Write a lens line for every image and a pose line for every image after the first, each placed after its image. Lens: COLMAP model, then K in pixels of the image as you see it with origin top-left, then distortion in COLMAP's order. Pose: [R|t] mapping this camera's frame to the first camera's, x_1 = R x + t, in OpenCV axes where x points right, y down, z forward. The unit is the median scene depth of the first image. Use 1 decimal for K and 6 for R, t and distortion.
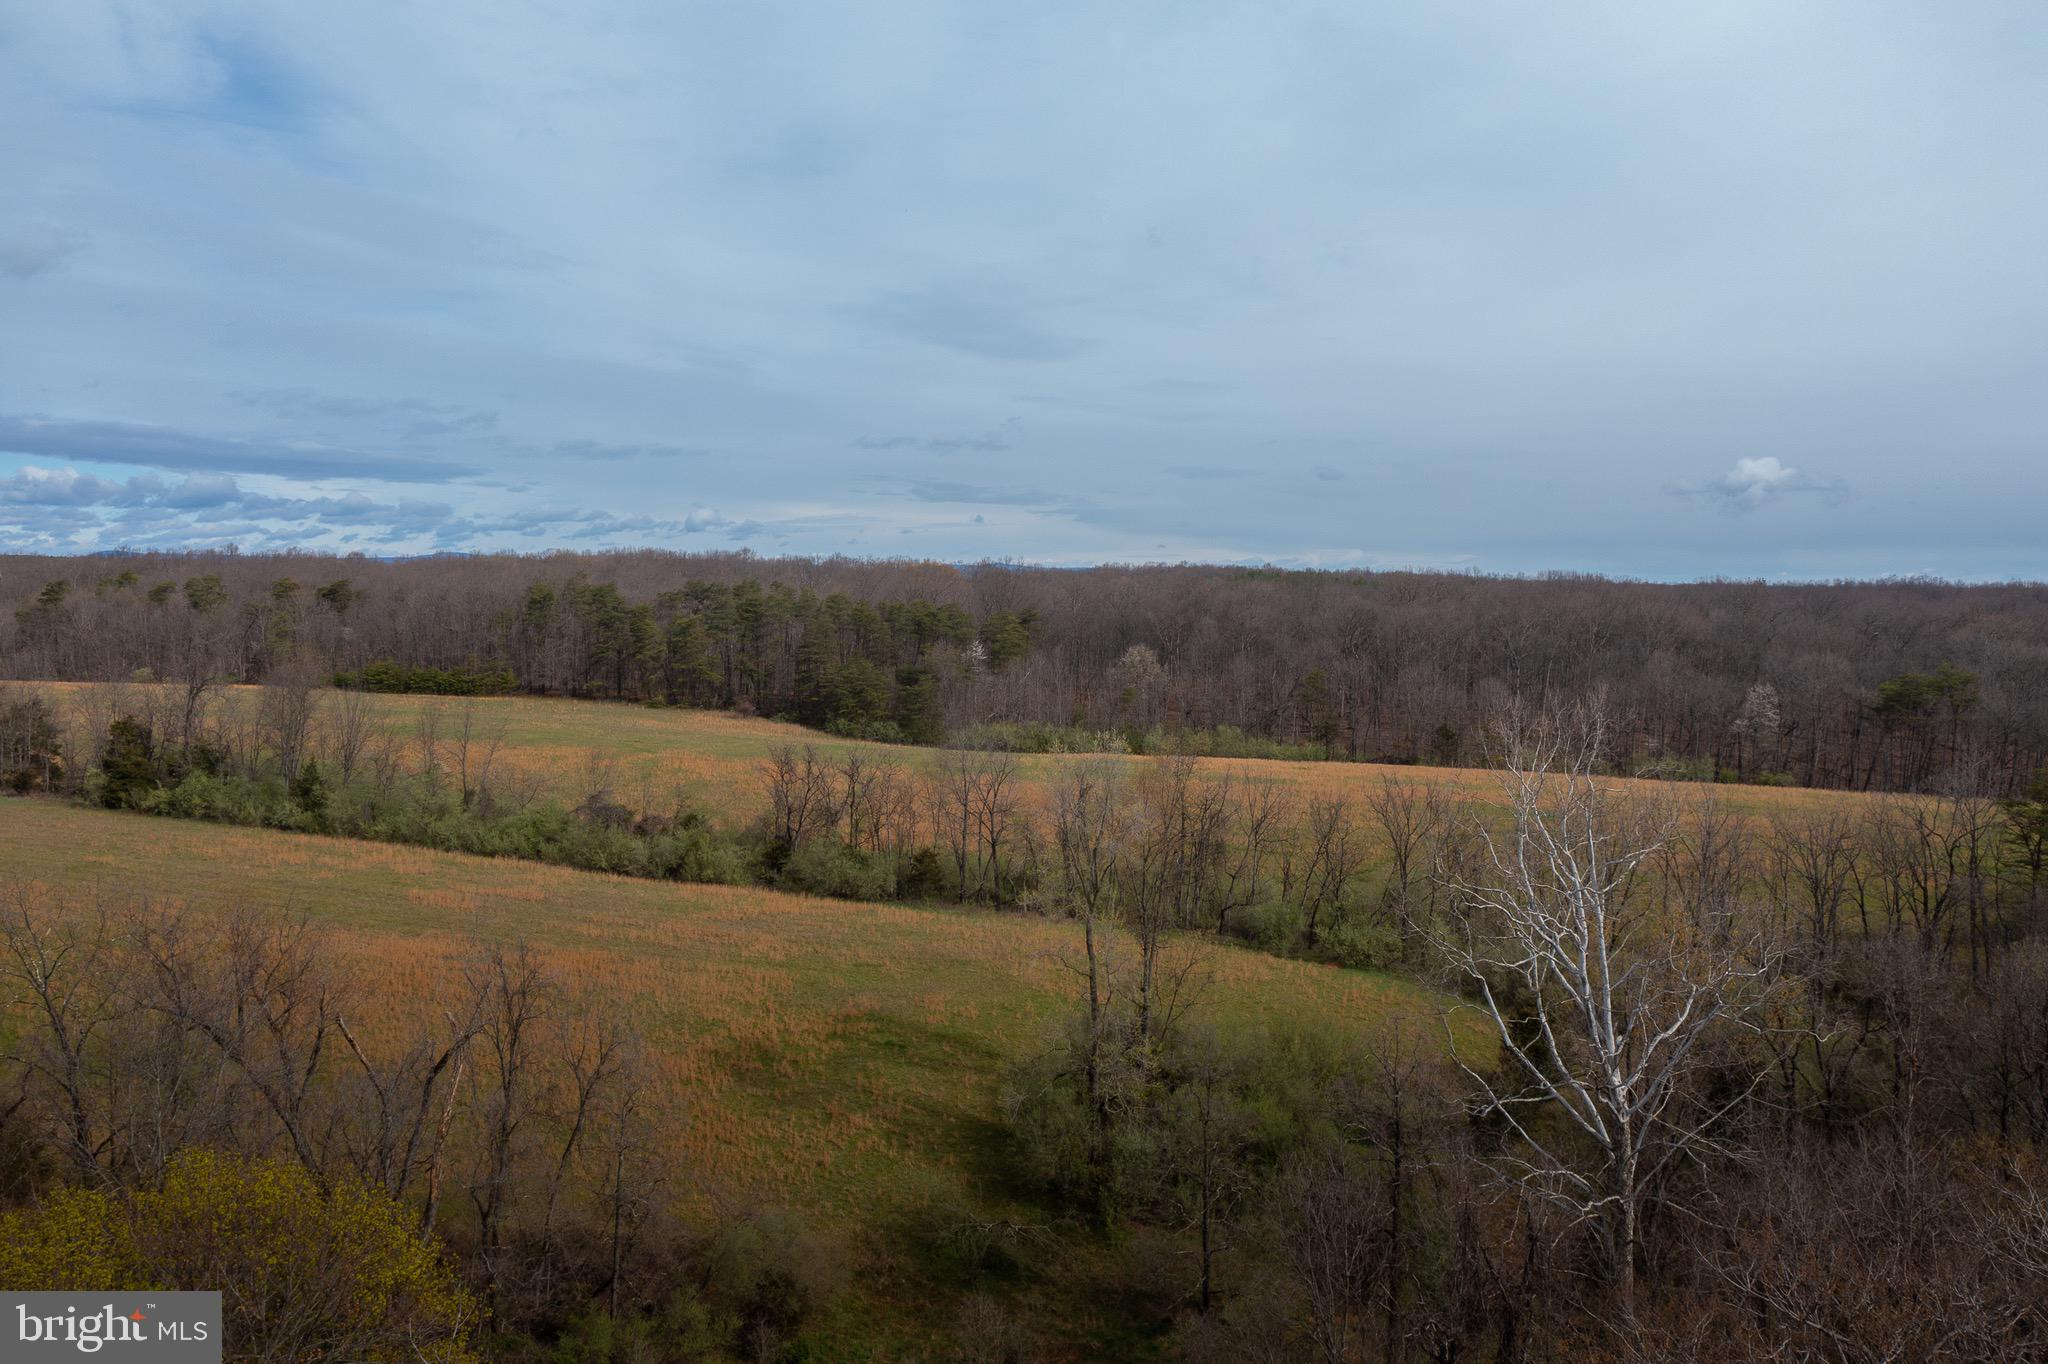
lens RADIAL K [[1629.9, 0, 1026.1], [0, 1629.9, 672.8], [0, 0, 1]] dist [-0.012261, 0.005108]
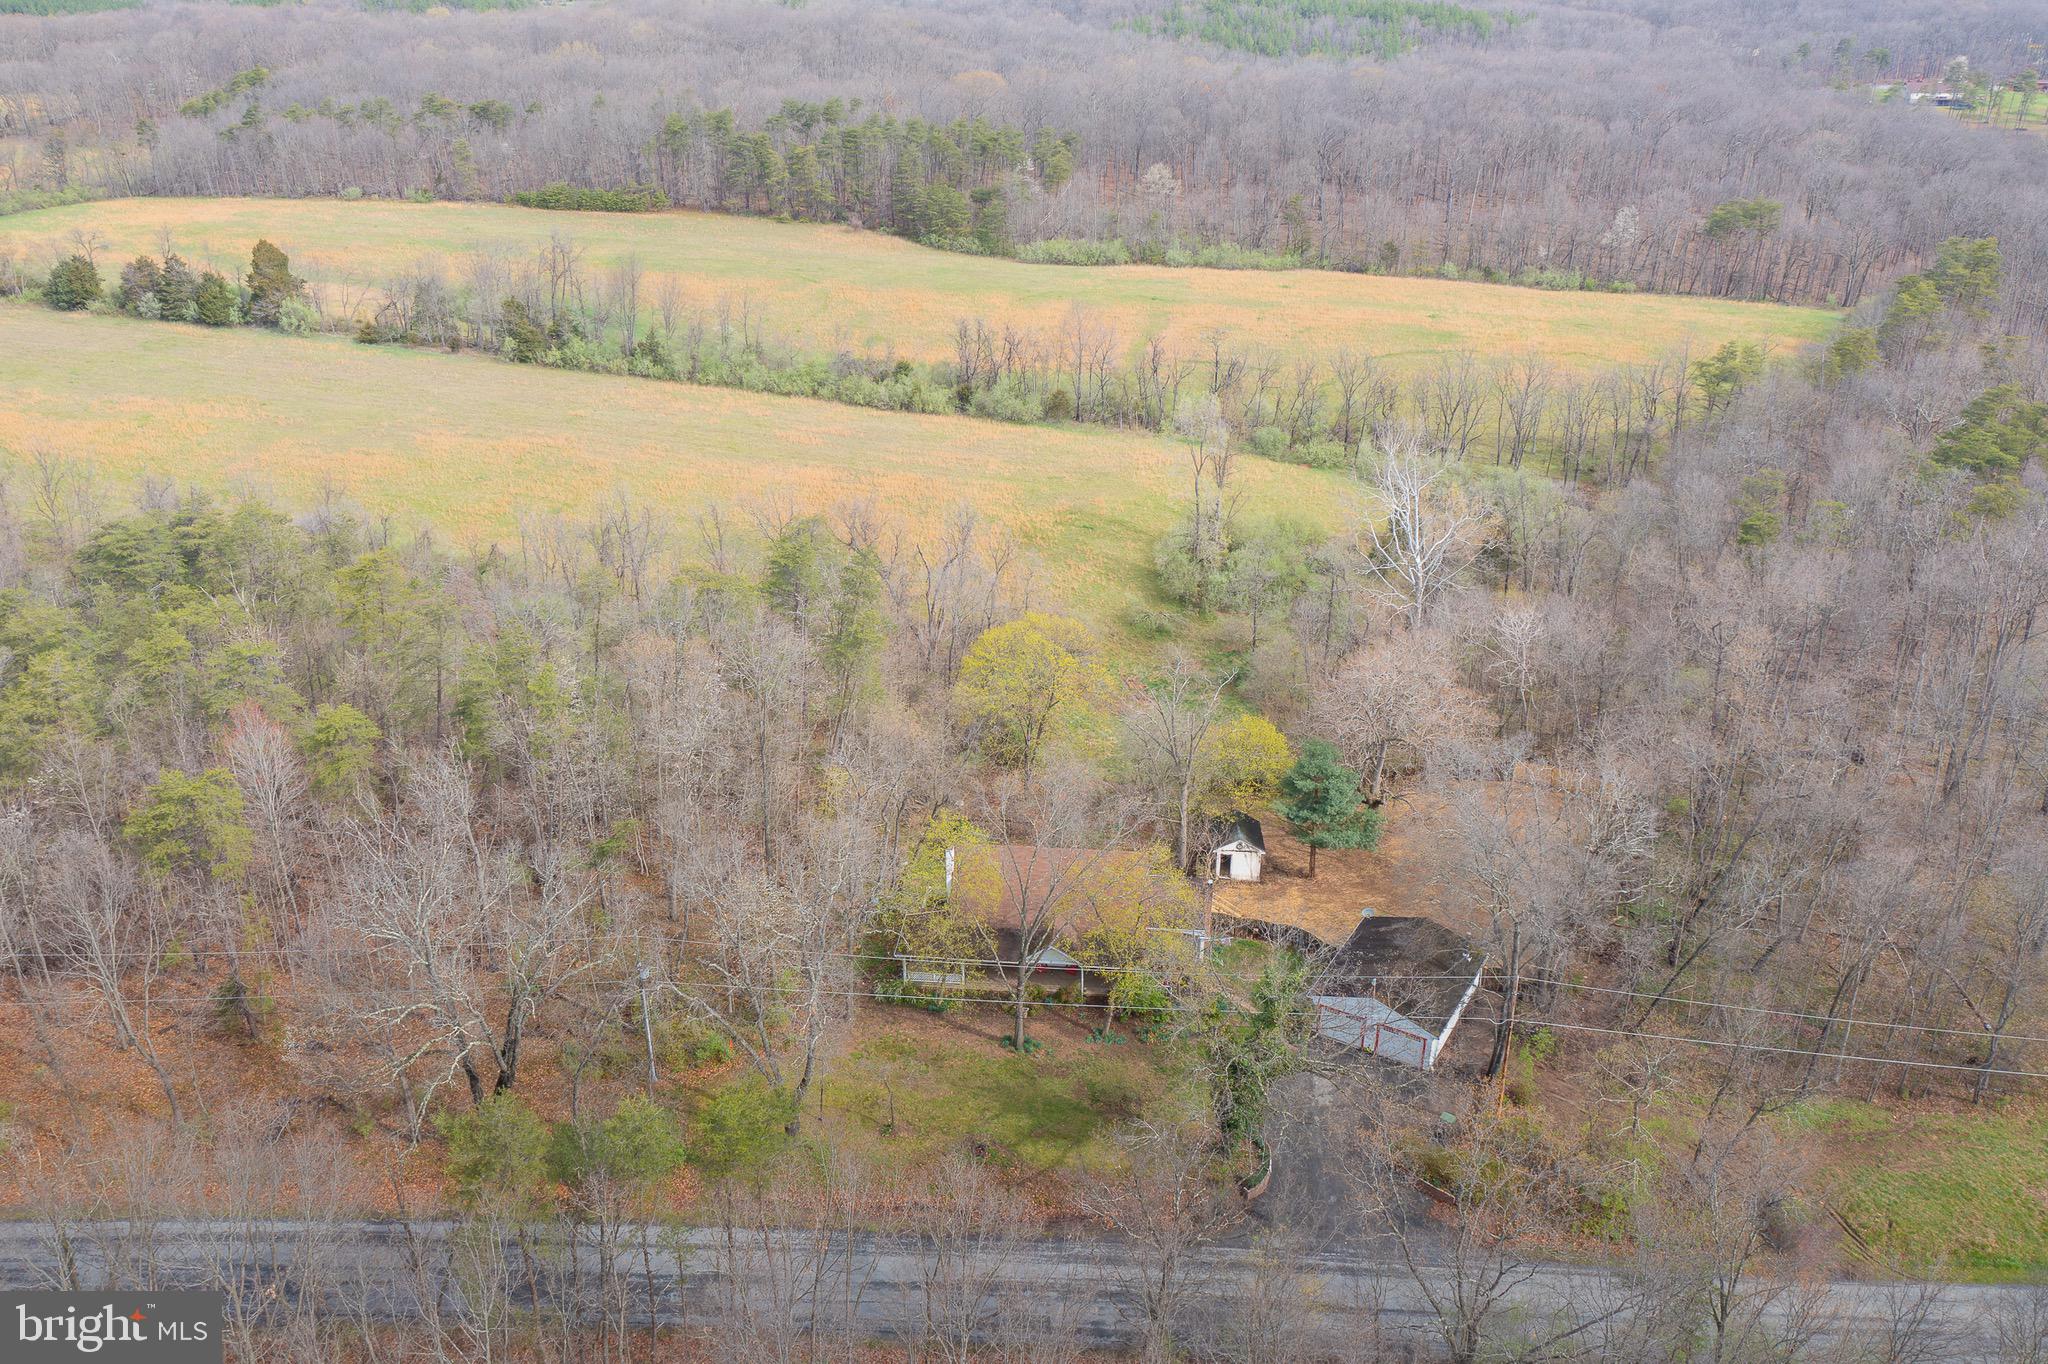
lens RADIAL K [[1629.9, 0, 1023.6], [0, 1629.9, 668.9], [0, 0, 1]] dist [-0.012261, 0.005108]
pose [[0.999521, -0.021462, 0.022292, -0.142795], [0.011658, 0.928475, 0.371213, -0.244185], [-0.028665, -0.370775, 0.928280, -0.635612]]
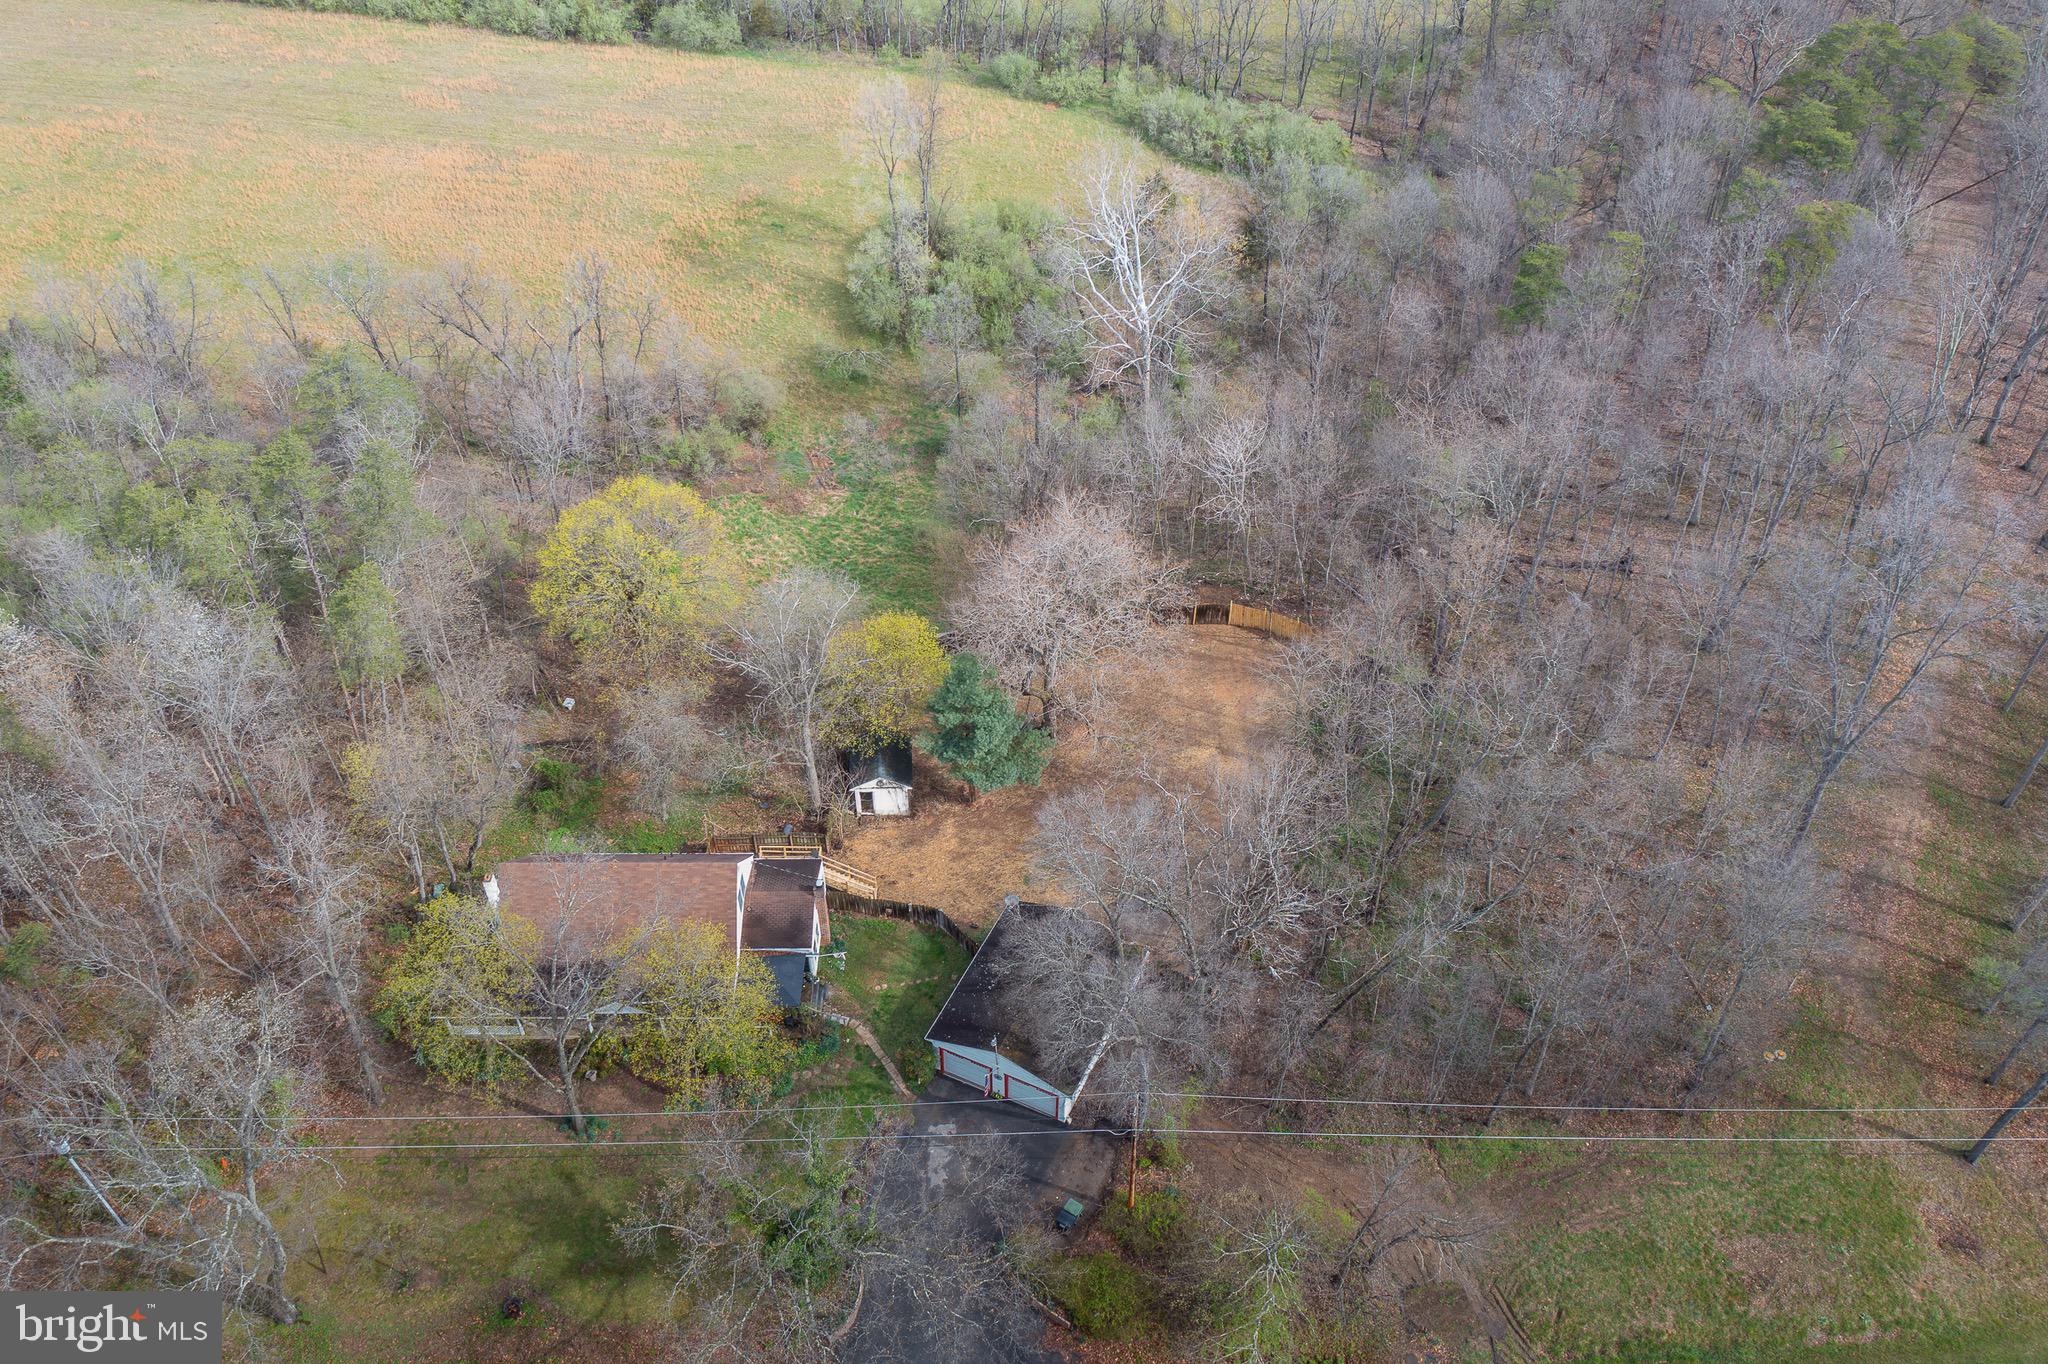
lens RADIAL K [[1629.9, 0, 1023.2], [0, 1629.9, 674.9], [0, 0, 1]] dist [-0.012261, 0.005108]
pose [[0.992383, -0.094022, 0.079602, -0.004674], [0.020847, 0.765008, 0.643684, -0.333208], [-0.121417, -0.637121, 0.761141, -0.405024]]
